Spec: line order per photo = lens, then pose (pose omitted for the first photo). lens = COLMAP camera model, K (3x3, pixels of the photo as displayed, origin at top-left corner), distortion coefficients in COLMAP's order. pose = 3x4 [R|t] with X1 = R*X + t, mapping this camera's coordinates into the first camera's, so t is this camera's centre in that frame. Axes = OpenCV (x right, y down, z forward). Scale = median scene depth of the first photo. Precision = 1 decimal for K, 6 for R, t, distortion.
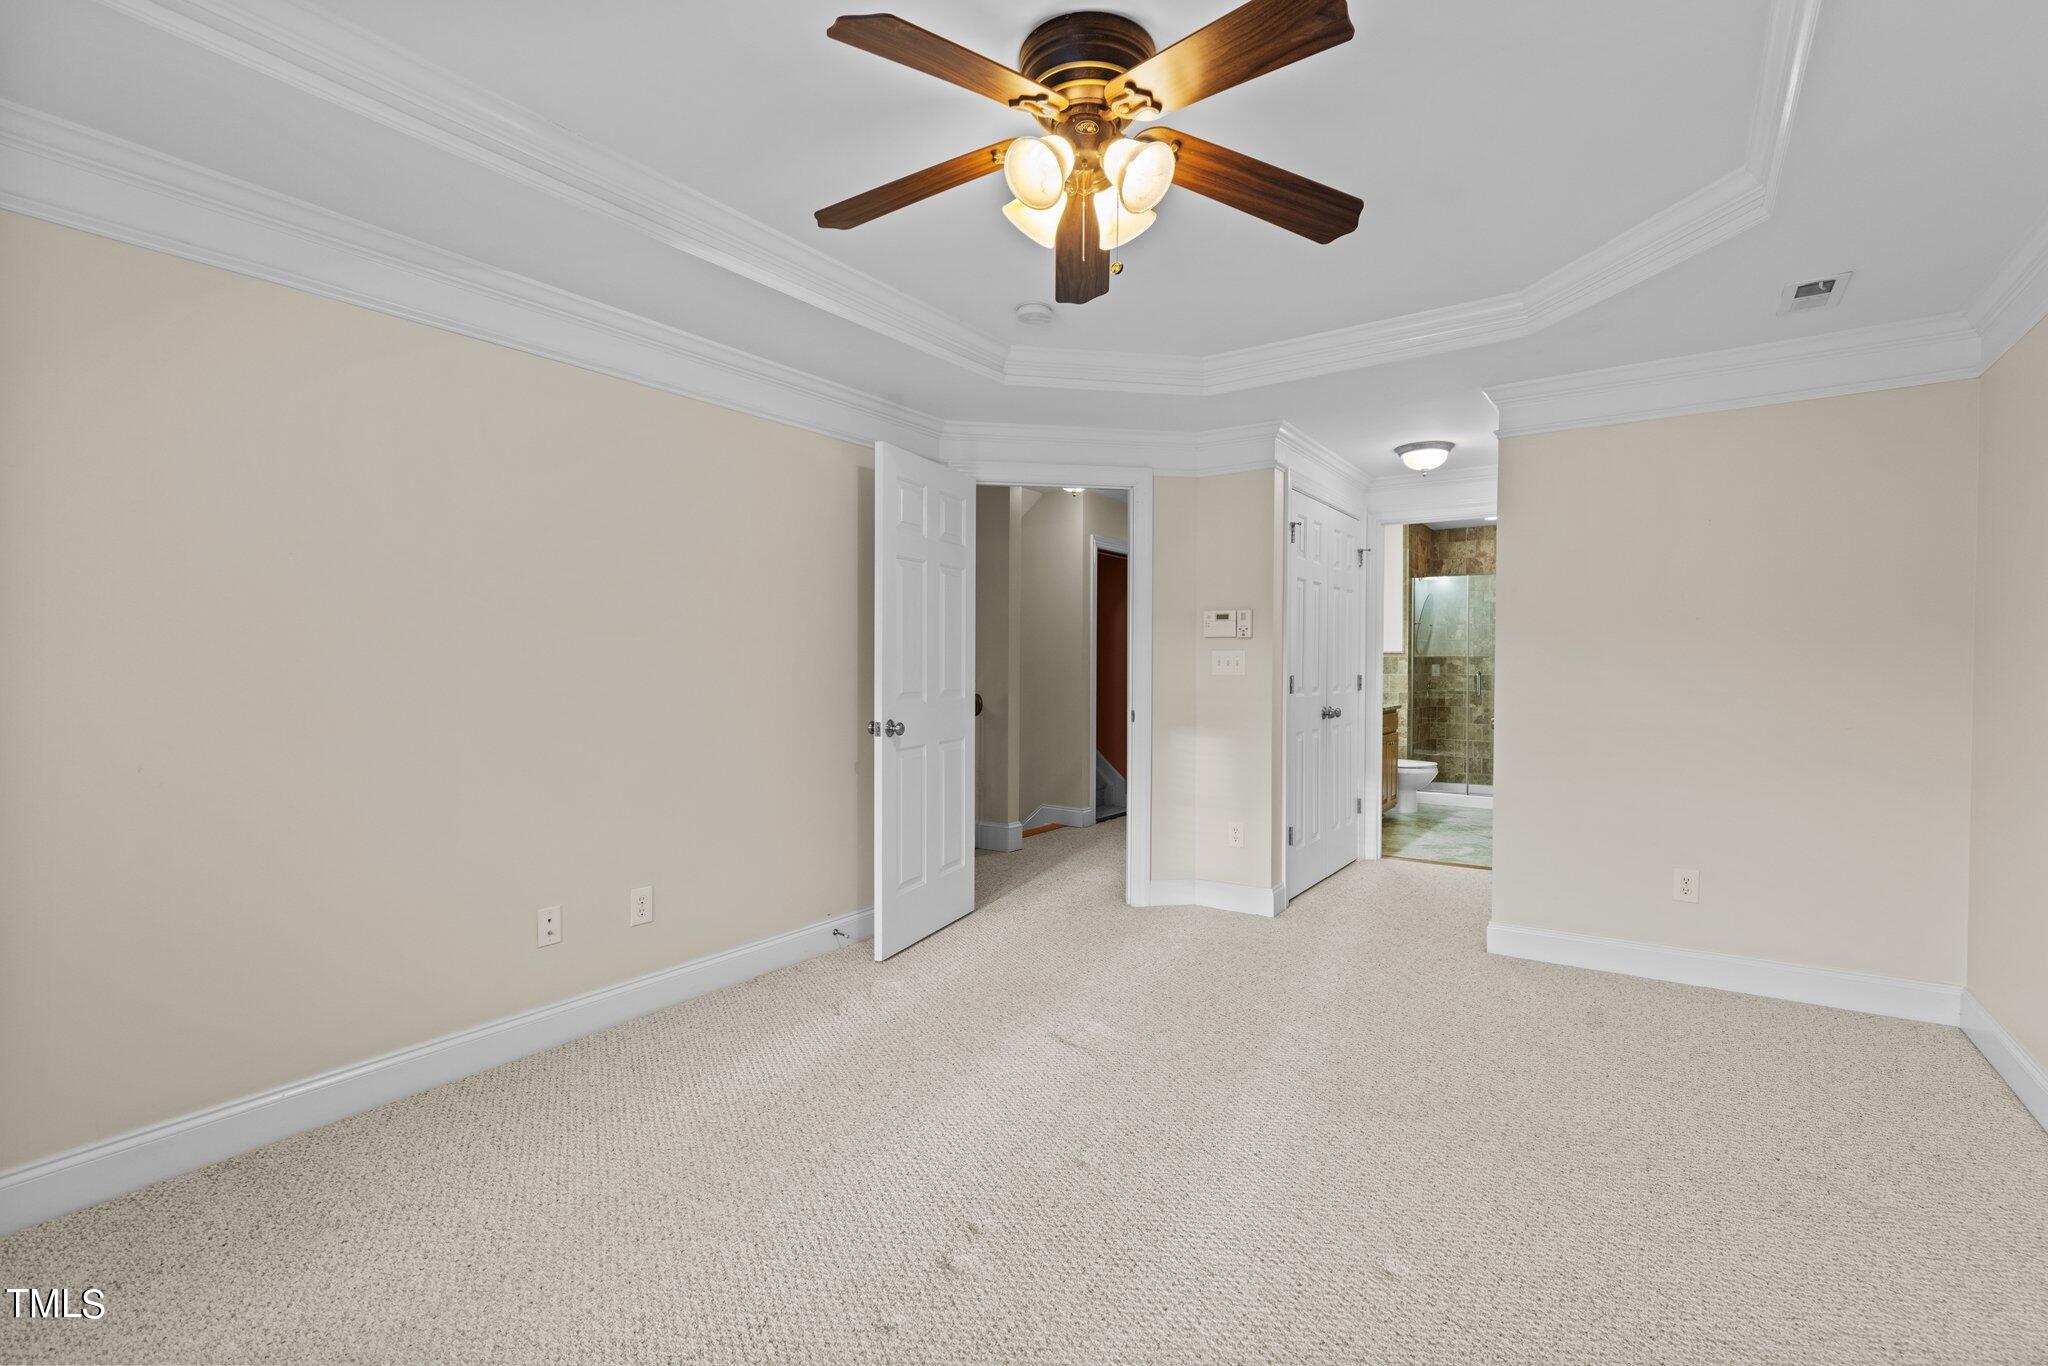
lens RADIAL K [[918.2, 0, 1030.4], [0, 918.2, 671.0], [0, 0, 1]] dist [0.001381, 0.000346]
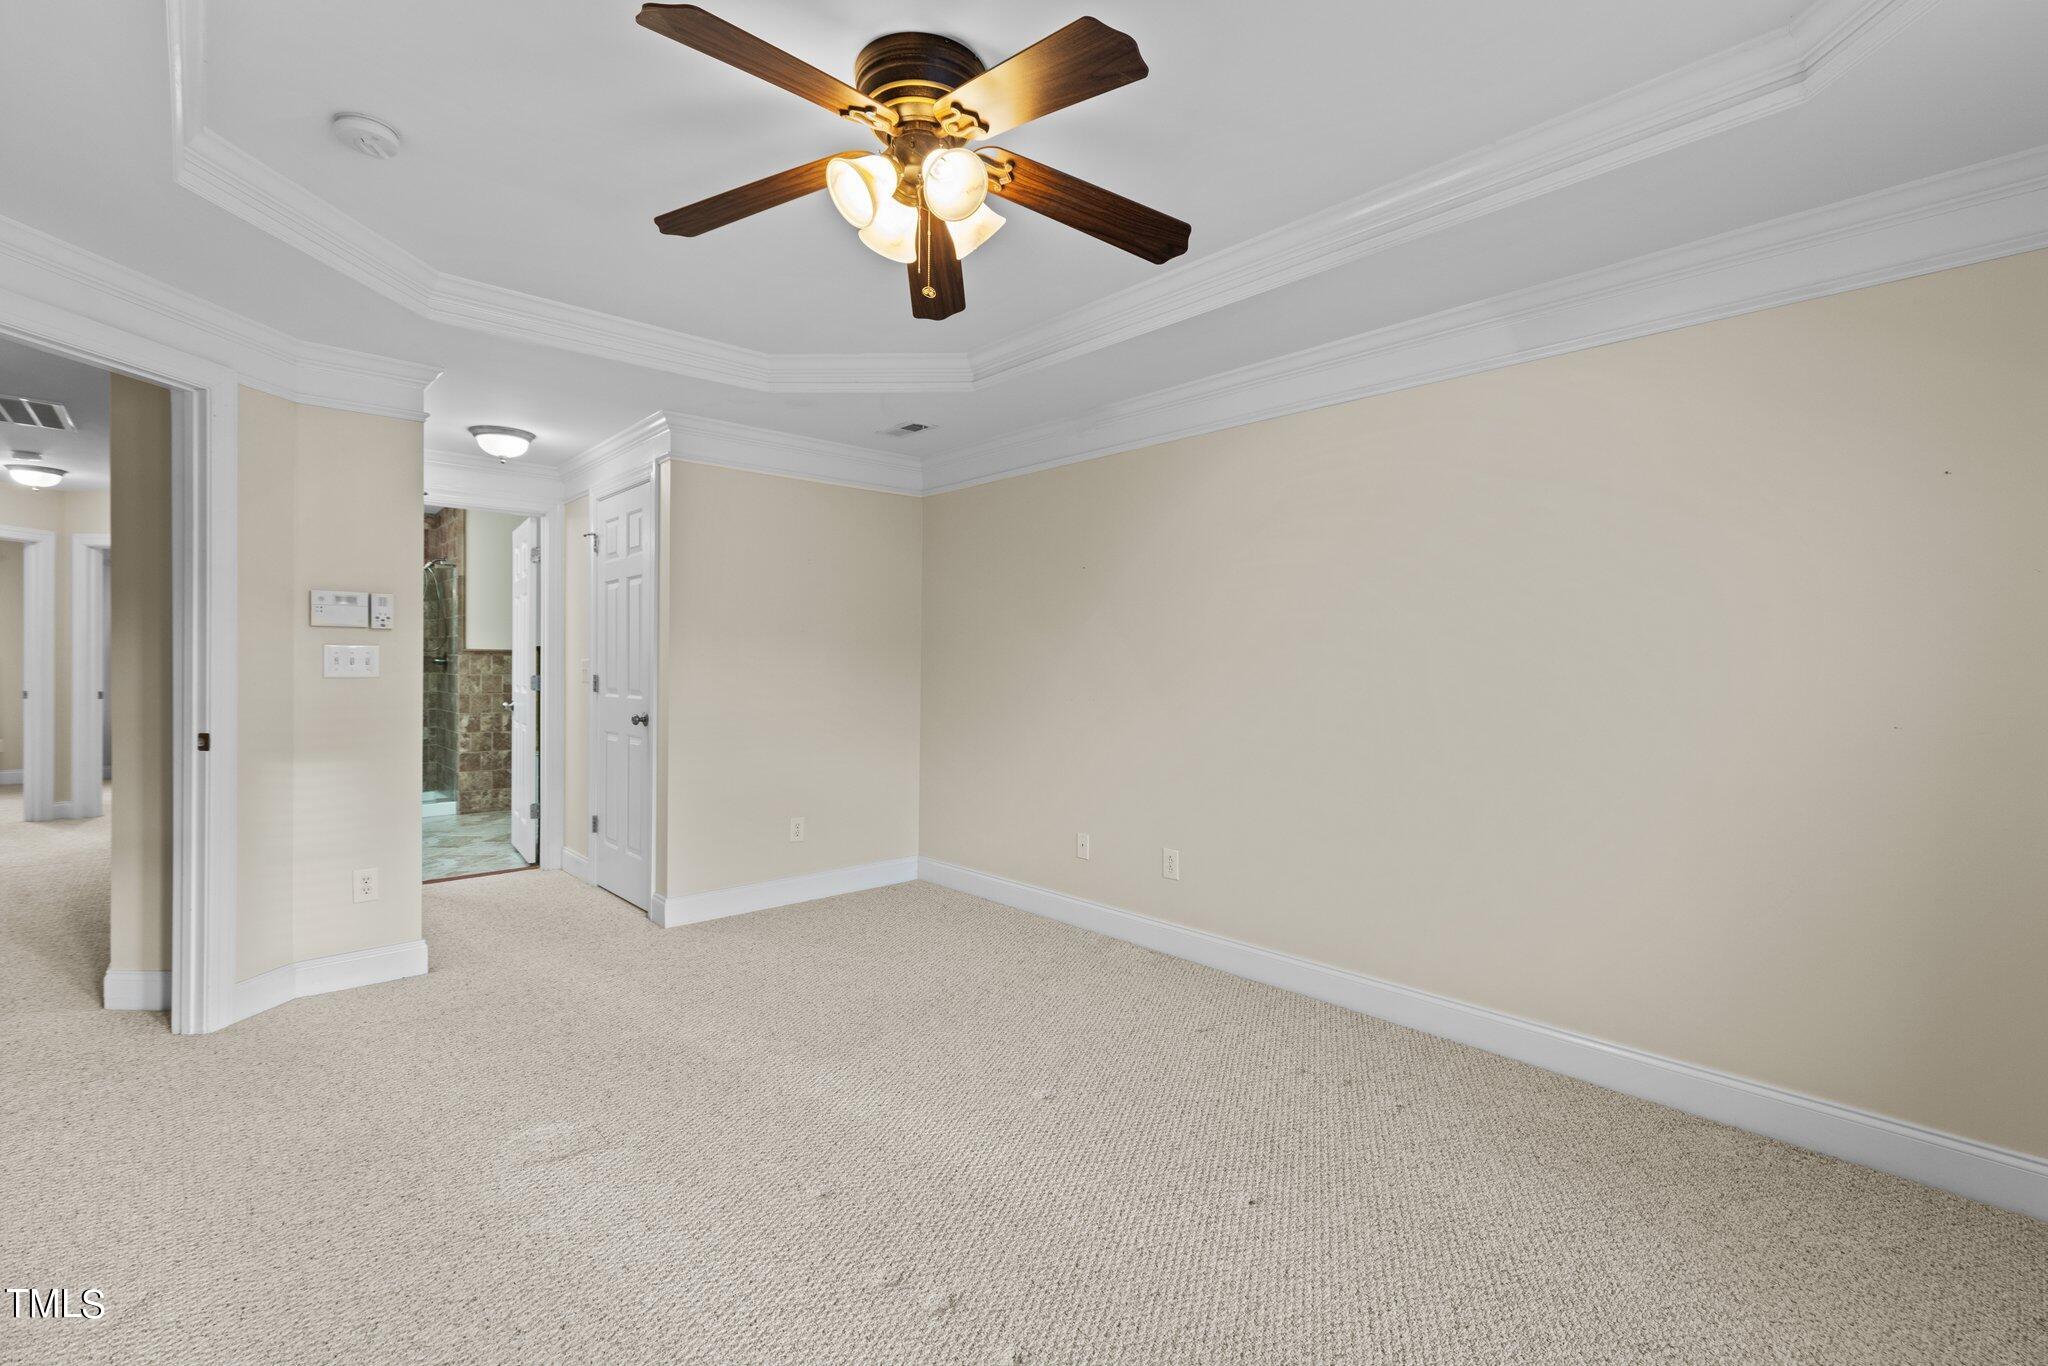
lens RADIAL K [[918.2, 0, 1030.4], [0, 918.2, 671.0], [0, 0, 1]] dist [0.001381, 0.000346]
pose [[0.218431, -0.003360, 0.975847, -0.410473], [0.002123, 0.999993, 0.002968, -0.001662], [-0.975850, 0.001423, 0.218437, 0.296333]]
